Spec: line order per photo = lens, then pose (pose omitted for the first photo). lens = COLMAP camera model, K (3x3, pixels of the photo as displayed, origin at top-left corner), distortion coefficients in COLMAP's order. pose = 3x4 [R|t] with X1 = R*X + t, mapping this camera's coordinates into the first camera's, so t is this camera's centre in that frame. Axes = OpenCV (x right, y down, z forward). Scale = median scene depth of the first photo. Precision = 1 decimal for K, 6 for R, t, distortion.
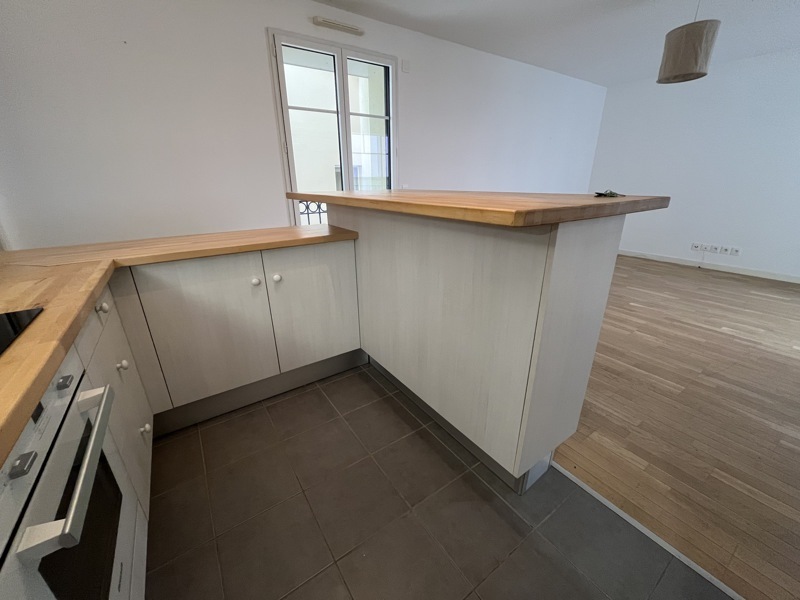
lens RADIAL K [[321.9, 0, 398.5], [0, 321.9, 298.1], [0, 0, 1]] dist [-0.003904, -0.000128]
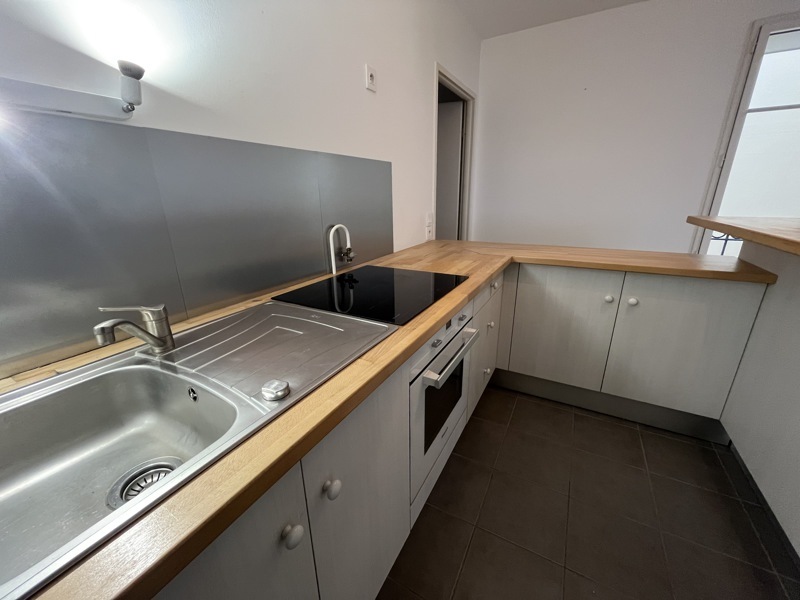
lens RADIAL K [[321.9, 0, 398.5], [0, 321.9, 298.1], [0, 0, 1]] dist [-0.003904, -0.000128]
pose [[0.448142, 0.276965, -0.849976, 0.135584], [-0.301123, 0.942001, 0.148187, -0.002046], [0.841720, 0.189538, 0.505551, -0.107549]]
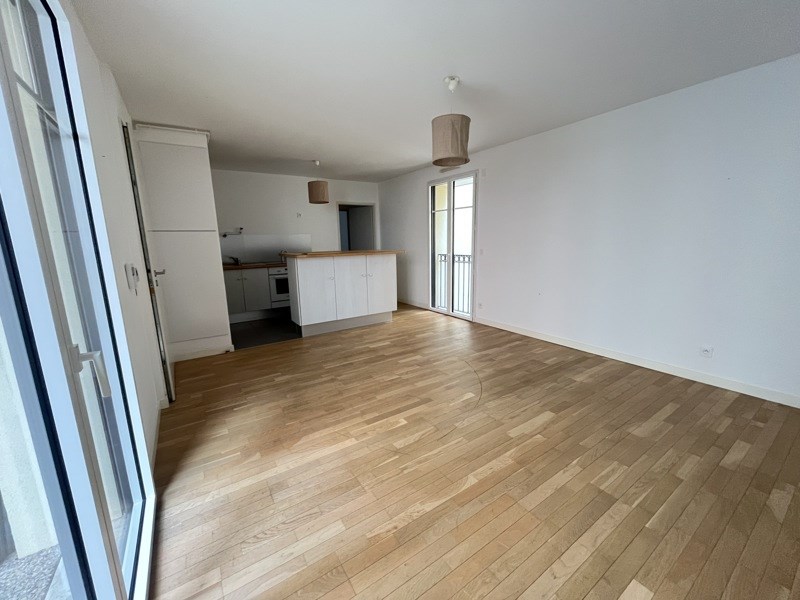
lens RADIAL K [[321.9, 0, 398.5], [0, 321.9, 298.1], [0, 0, 1]] dist [-0.003904, -0.000128]
pose [[-0.014309, 0.187799, -0.982103, 2.788410], [-0.326382, 0.927528, 0.182119, -0.566162], [0.945130, 0.323147, 0.048023, 1.295949]]
